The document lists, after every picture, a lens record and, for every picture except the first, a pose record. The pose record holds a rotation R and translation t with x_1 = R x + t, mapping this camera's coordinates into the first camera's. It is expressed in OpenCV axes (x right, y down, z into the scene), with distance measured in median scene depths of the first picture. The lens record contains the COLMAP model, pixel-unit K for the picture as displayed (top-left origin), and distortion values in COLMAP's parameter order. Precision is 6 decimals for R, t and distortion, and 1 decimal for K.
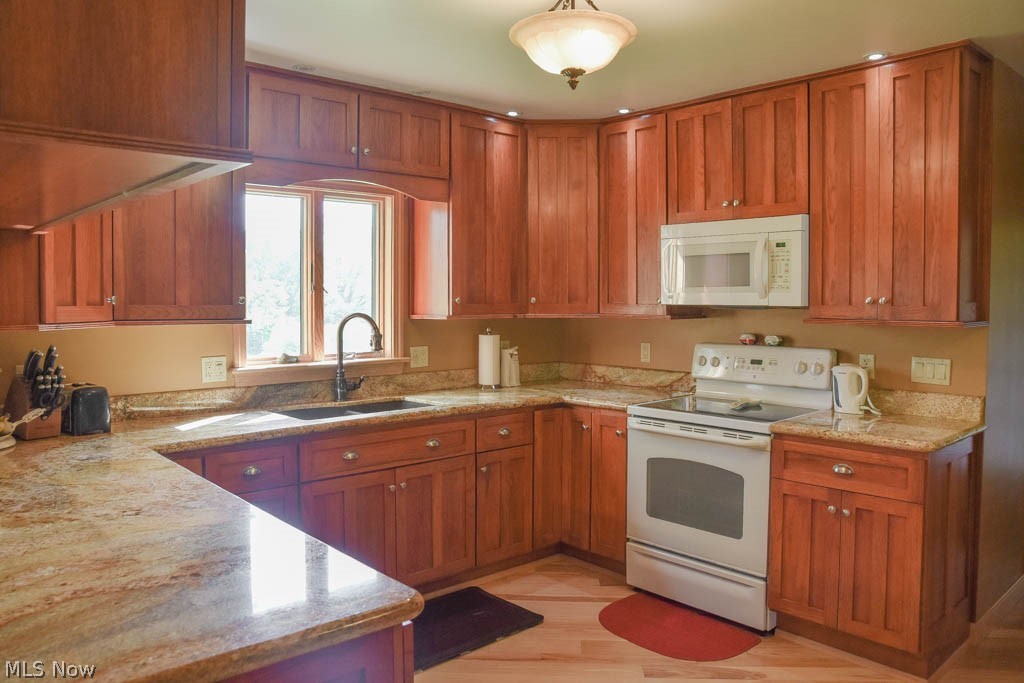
lens RADIAL K [[744.4, 0, 481.5], [0, 744.4, 320.6], [0, 0, 1]] dist [-0.043130, 0.000926]
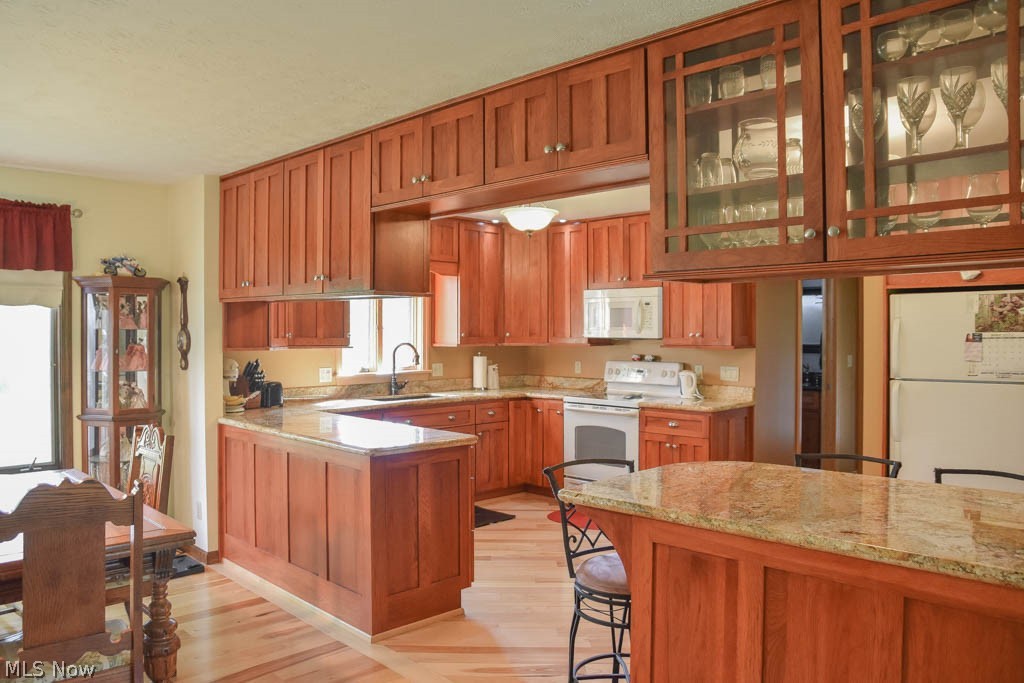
lens RADIAL K [[744.4, 0, 515.0], [0, 744.4, 341.1], [0, 0, 1]] dist [-0.043130, 0.000926]
pose [[0.995739, -0.001407, 0.092207, -0.071017], [0.002925, 0.999862, -0.016329, 0.014338], [-0.092171, 0.016529, 0.995606, -0.678595]]
